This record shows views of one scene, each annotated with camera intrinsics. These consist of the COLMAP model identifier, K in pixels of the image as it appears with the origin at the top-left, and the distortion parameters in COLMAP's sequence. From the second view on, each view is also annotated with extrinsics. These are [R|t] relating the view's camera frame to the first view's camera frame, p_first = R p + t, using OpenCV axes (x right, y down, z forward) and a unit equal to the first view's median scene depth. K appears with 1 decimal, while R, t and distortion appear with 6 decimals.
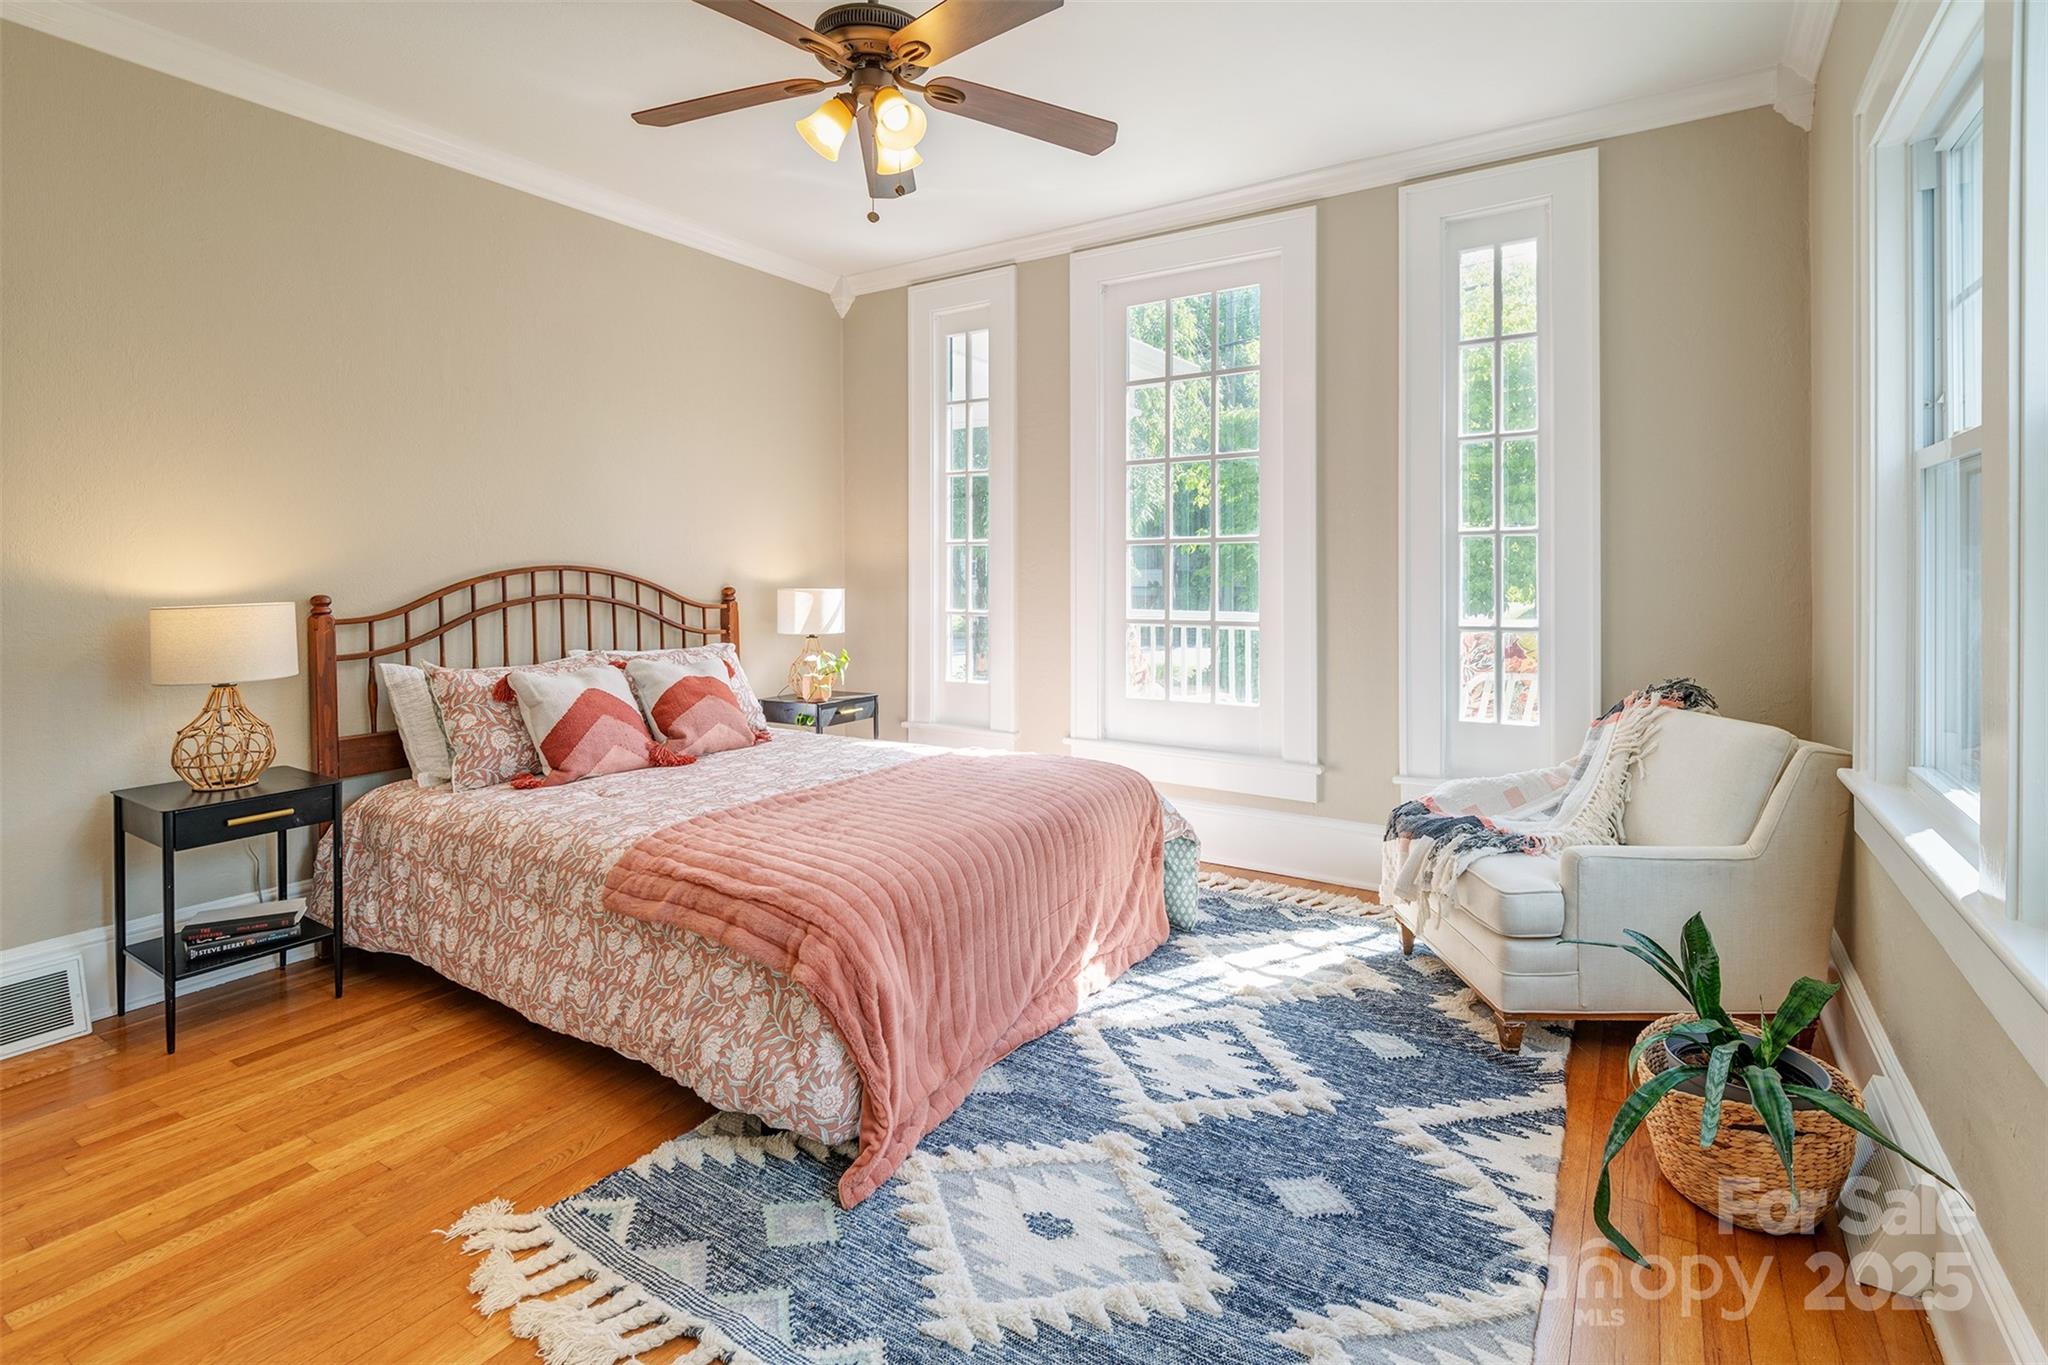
lens RADIAL K [[964.1, 0, 1027.7], [0, 964.1, 578.7], [0, 0, 1]] dist [0.004080, 0.000253]
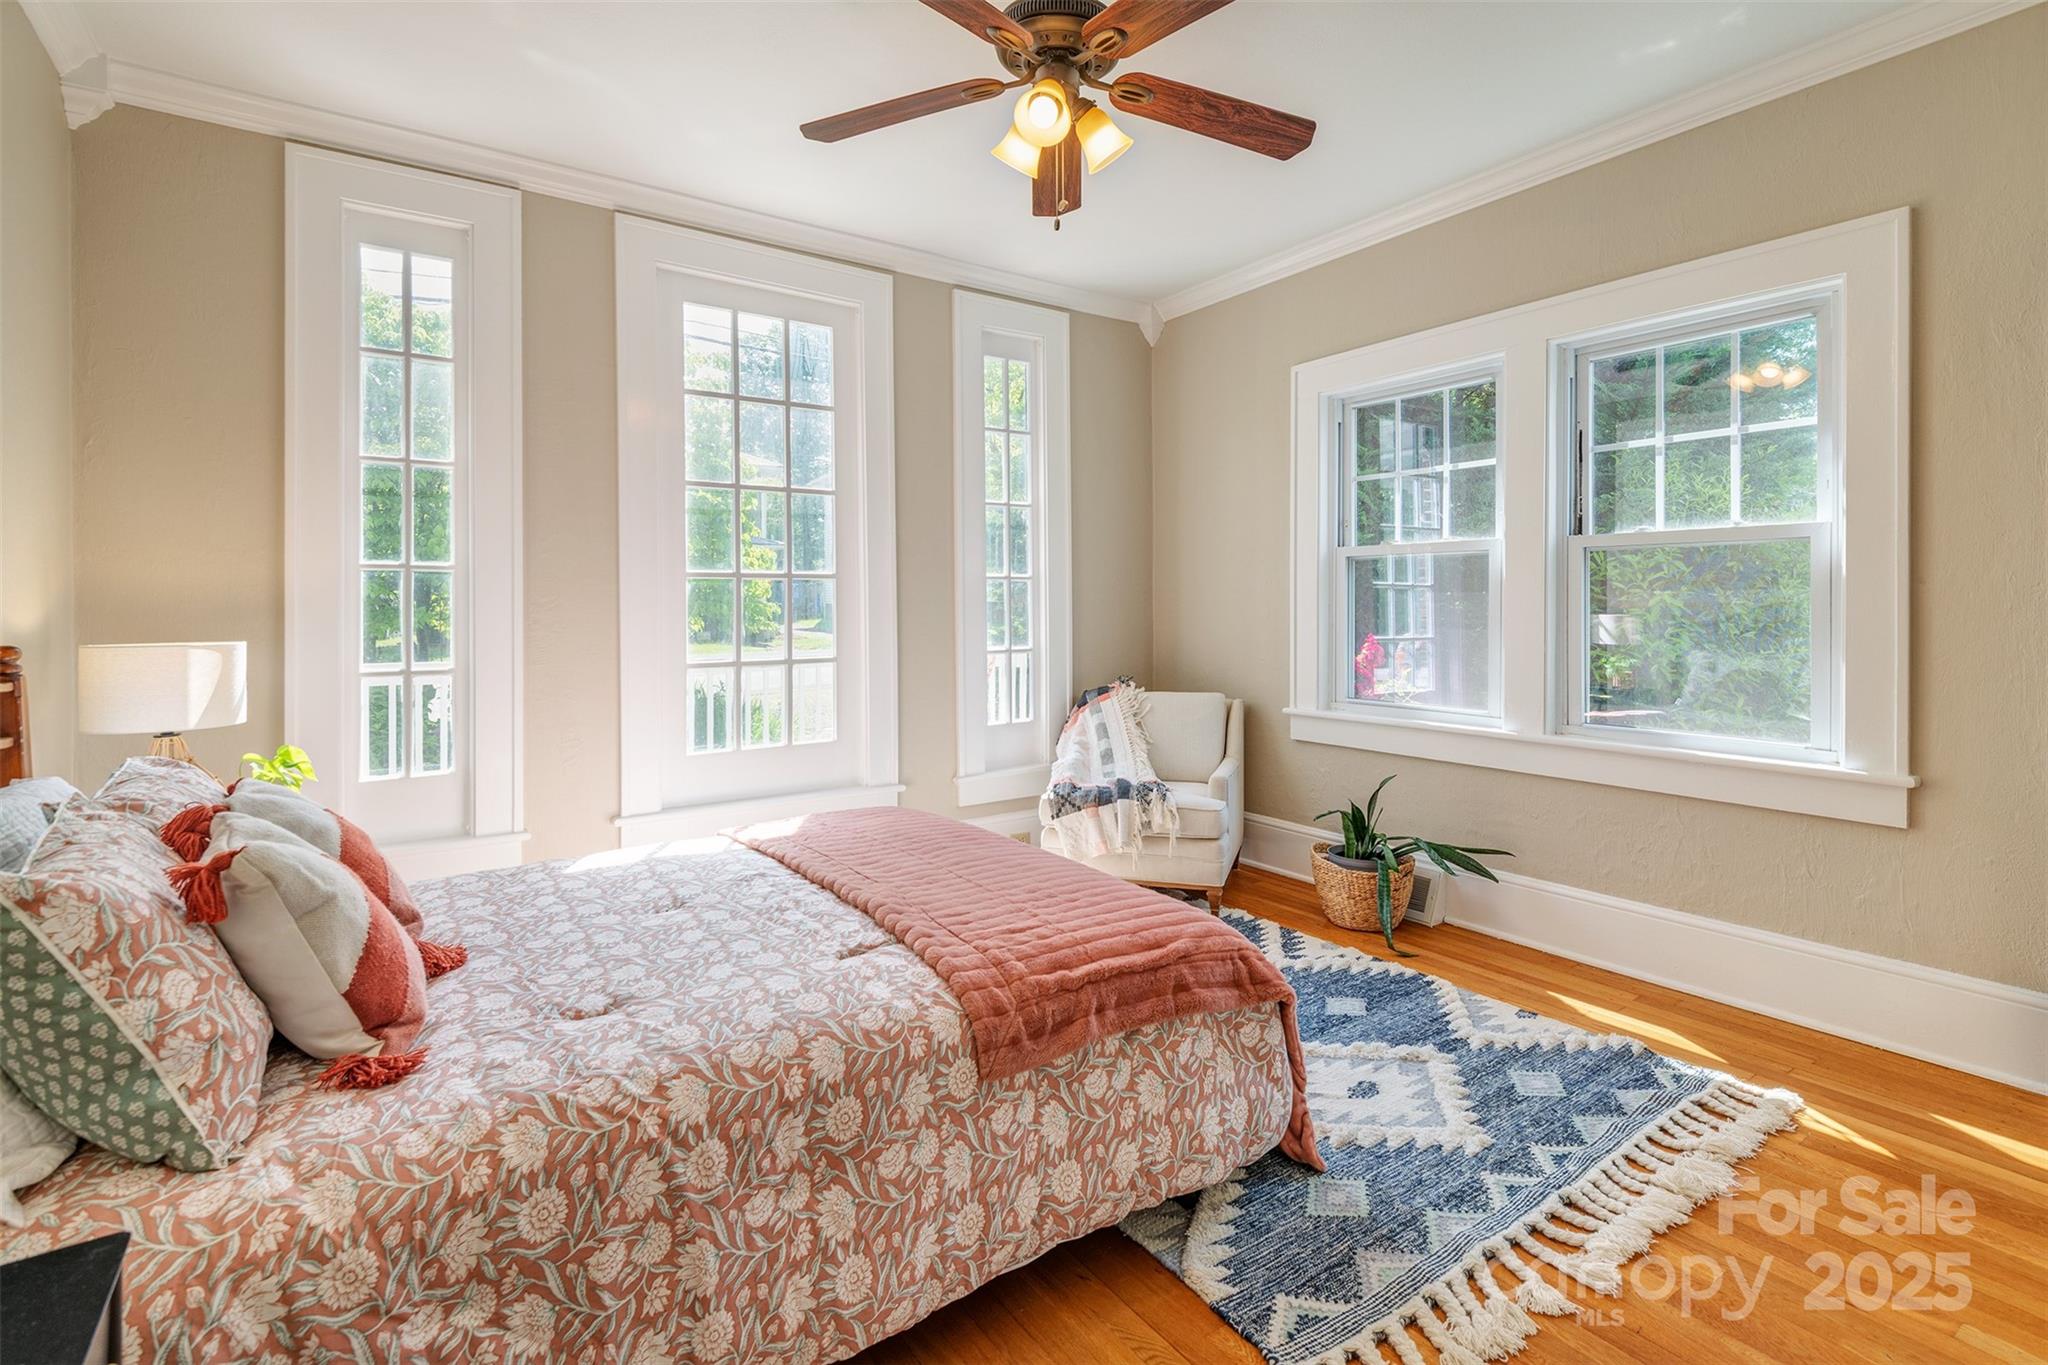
lens RADIAL K [[978.7, 0, 1029.2], [0, 978.7, 607.8], [0, 0, 1]] dist [0.004114, -0.000138]
pose [[0.378362, -0.002750, 0.925653, -1.164732], [0.010419, 0.999945, -0.001288, -0.005512], [-0.925599, 0.010132, 0.378370, 0.744819]]
